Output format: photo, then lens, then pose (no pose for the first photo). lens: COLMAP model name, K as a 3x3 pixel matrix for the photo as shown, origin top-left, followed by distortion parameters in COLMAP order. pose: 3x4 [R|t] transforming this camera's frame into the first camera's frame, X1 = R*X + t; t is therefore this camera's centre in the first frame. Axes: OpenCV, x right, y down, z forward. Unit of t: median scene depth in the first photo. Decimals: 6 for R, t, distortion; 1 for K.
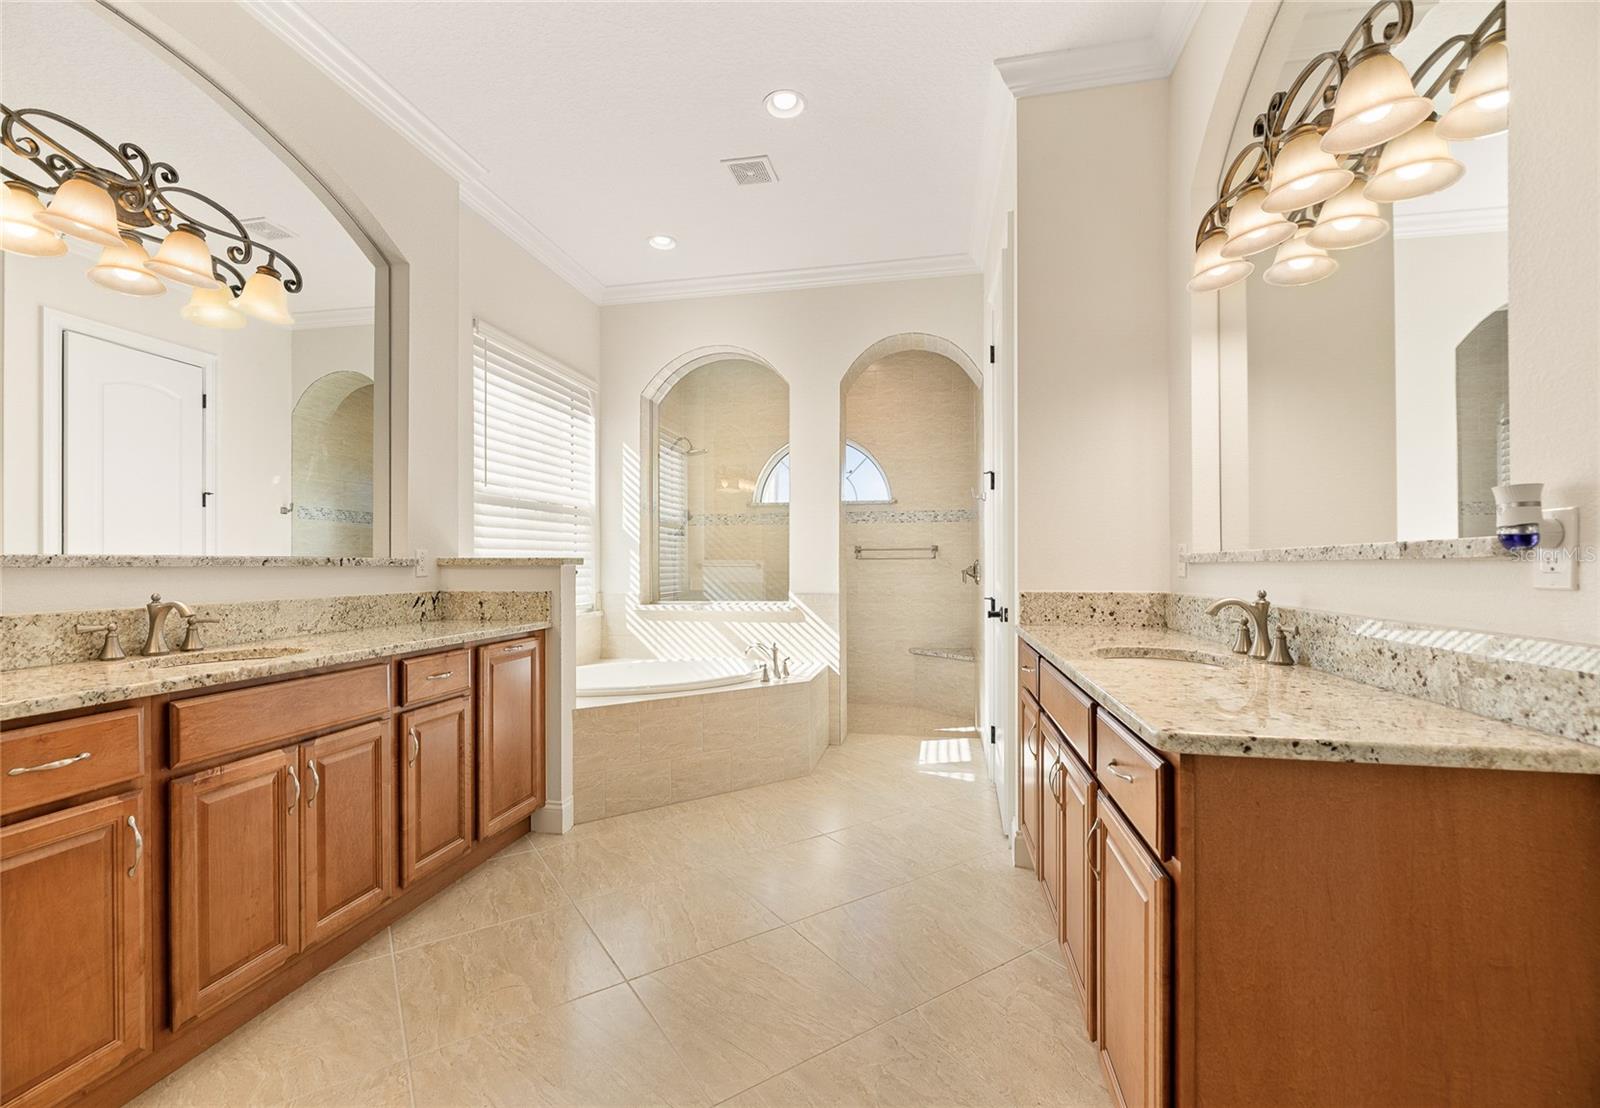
lens RADIAL K [[710.6, 0, 802.5], [0, 710.6, 560.0], [0, 0, 1]] dist [-0.001916, -0.000182]
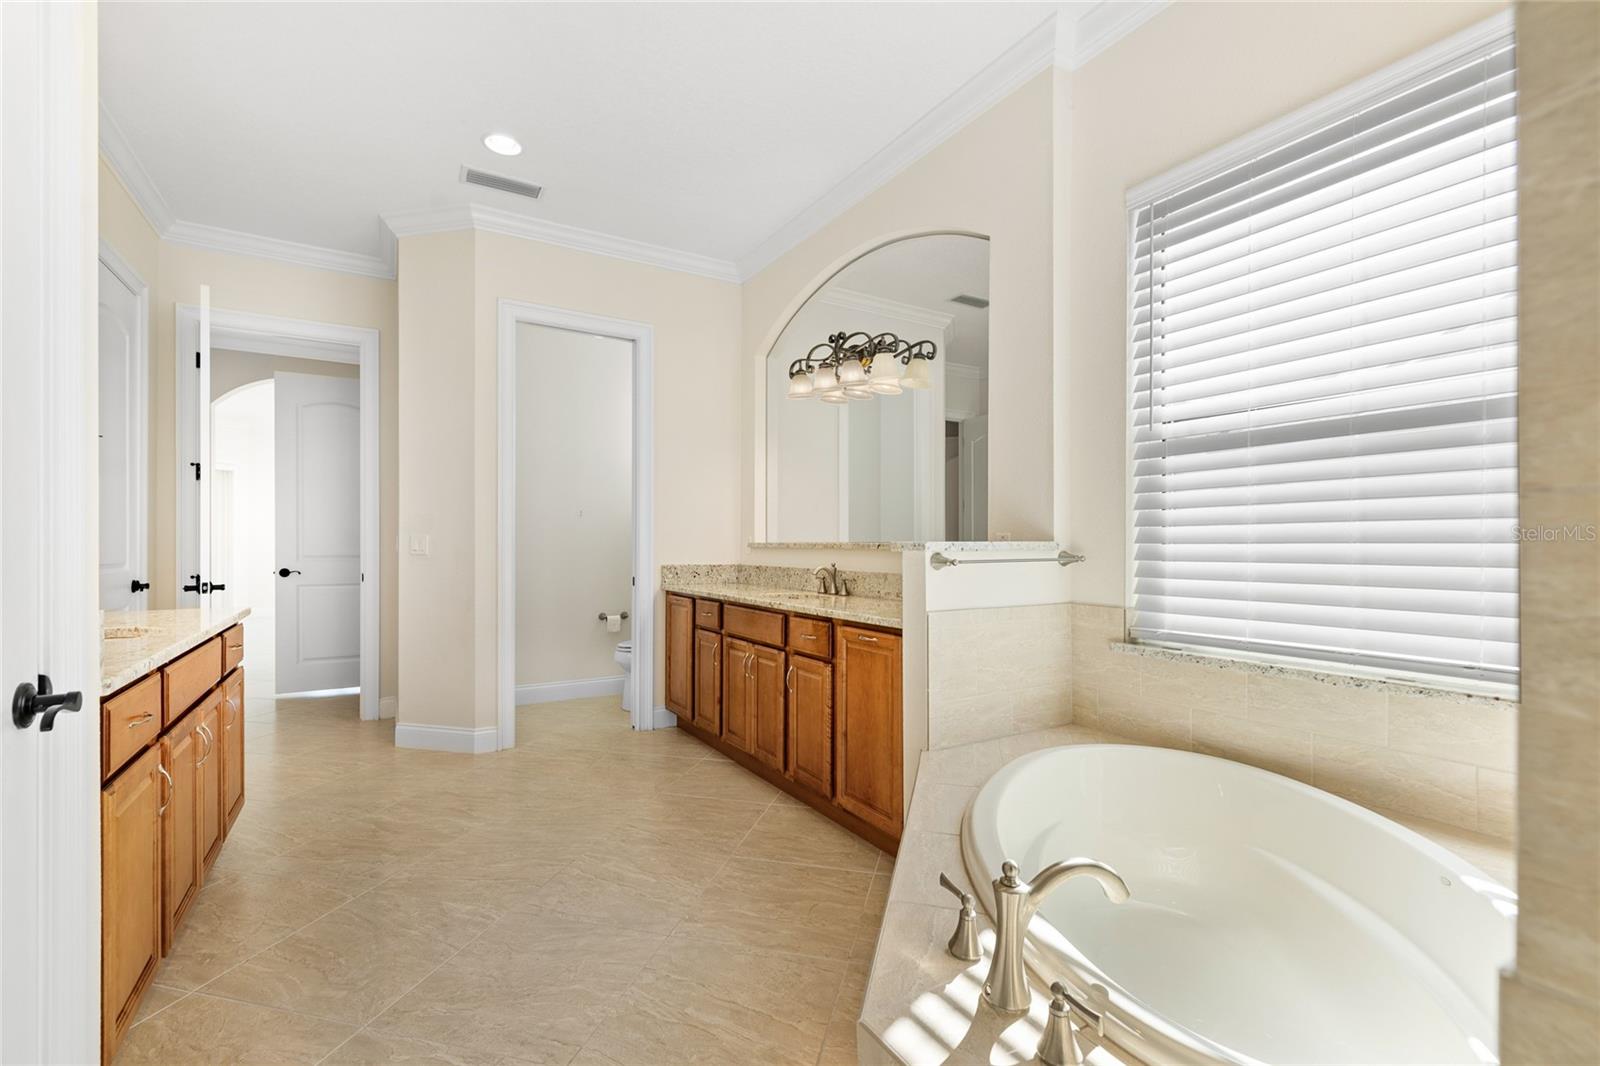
lens RADIAL K [[655.7, 0, 811.5], [0, 655.7, 542.0], [0, 0, 1]] dist [0.001152, -0.000311]
pose [[-0.721781, -0.004522, -0.692107, 0.178059], [-0.000802, 0.999983, -0.005696, 0.001301], [0.692121, -0.003556, -0.721773, 1.114459]]
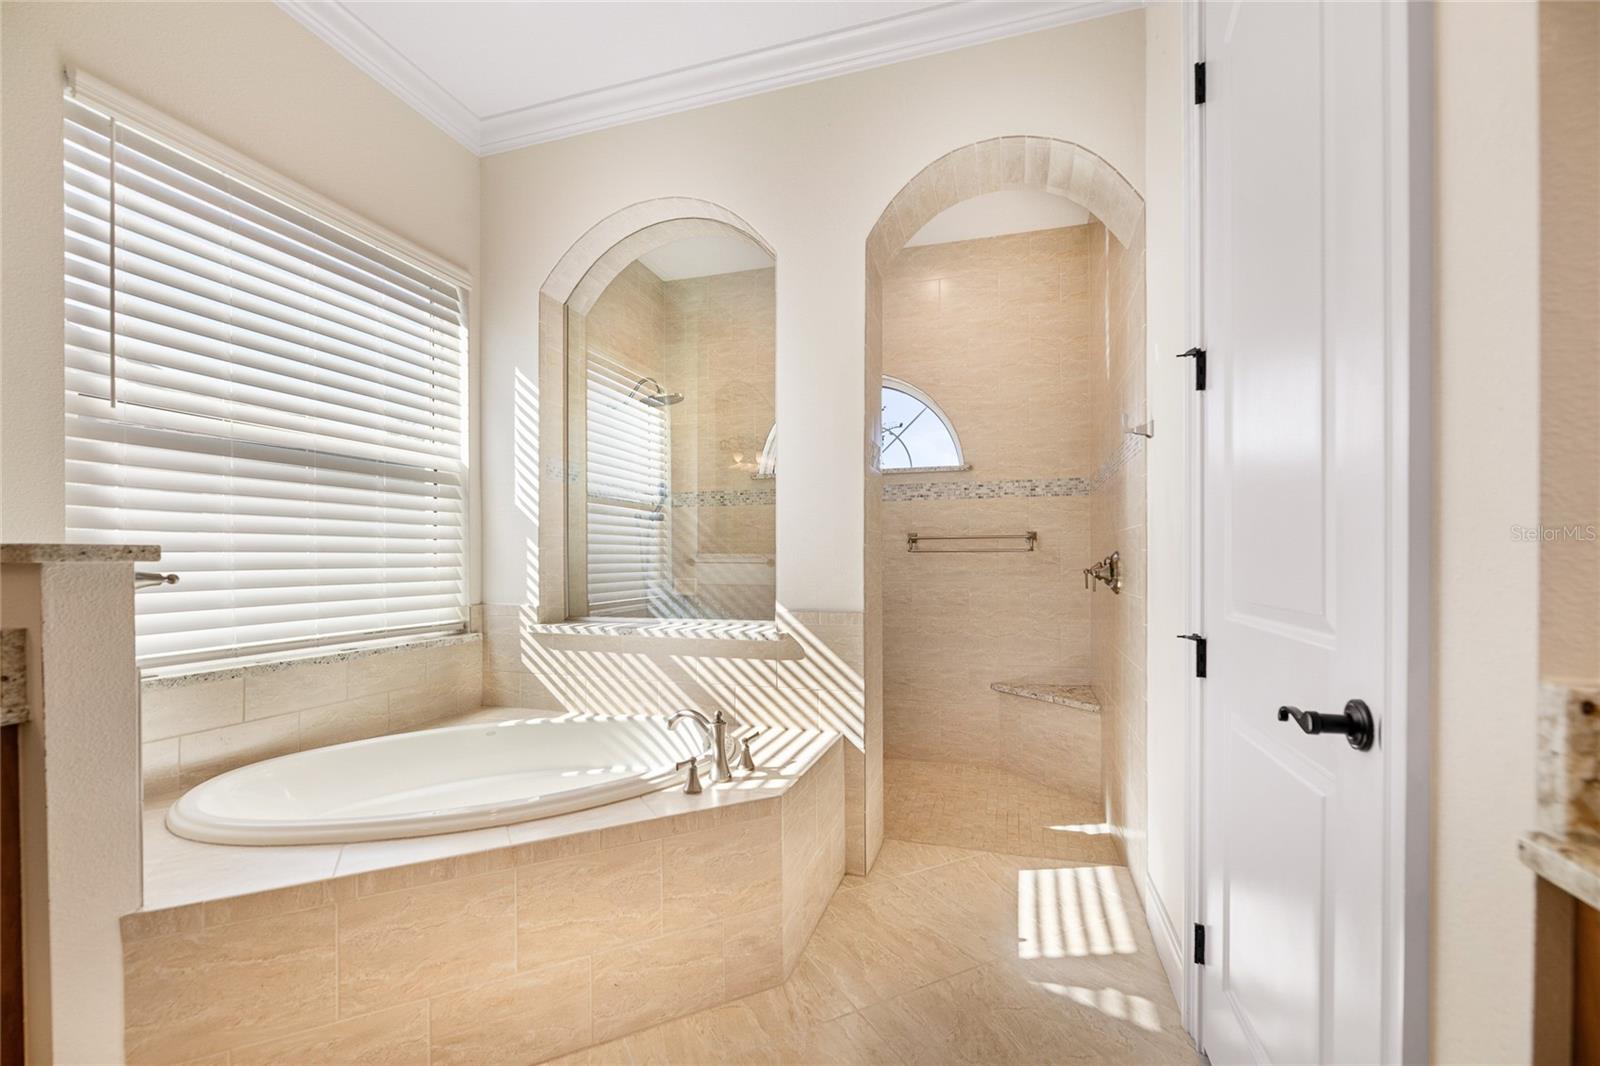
lens RADIAL K [[682.6, 0, 713.5], [0, 682.6, 558.3], [0, 0, 1]] dist [-0.008617, -0.000801]
pose [[0.973303, -0.000621, -0.229522, 0.060256], [0.001493, 0.999992, 0.003625, 0.002607], [0.229518, -0.003870, 0.973297, 0.445318]]
